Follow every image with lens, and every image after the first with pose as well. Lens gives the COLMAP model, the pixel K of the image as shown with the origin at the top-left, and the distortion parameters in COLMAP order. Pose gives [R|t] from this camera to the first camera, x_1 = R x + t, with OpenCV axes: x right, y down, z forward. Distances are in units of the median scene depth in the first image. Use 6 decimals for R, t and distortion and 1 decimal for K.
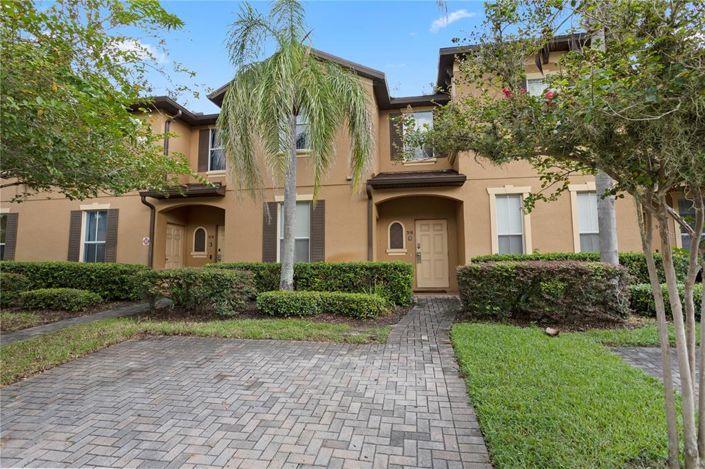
lens RADIAL K [[348.2, 0, 350.5], [0, 348.2, 247.7], [0, 0, 1]] dist [-0.002204, -0.000370]
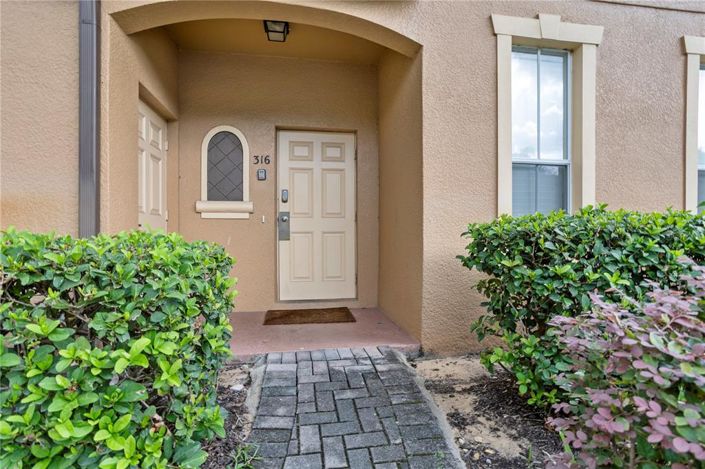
lens RADIAL K [[343.0, 0, 350.5], [0, 343.0, 240.7], [0, 0, 1]] dist [-0.001345, -0.000050]
pose [[0.942638, 0.008110, 0.333718, 0.138820], [-0.029804, 0.997757, 0.059939, 0.019815], [-0.332483, -0.066447, 0.940766, 0.614614]]
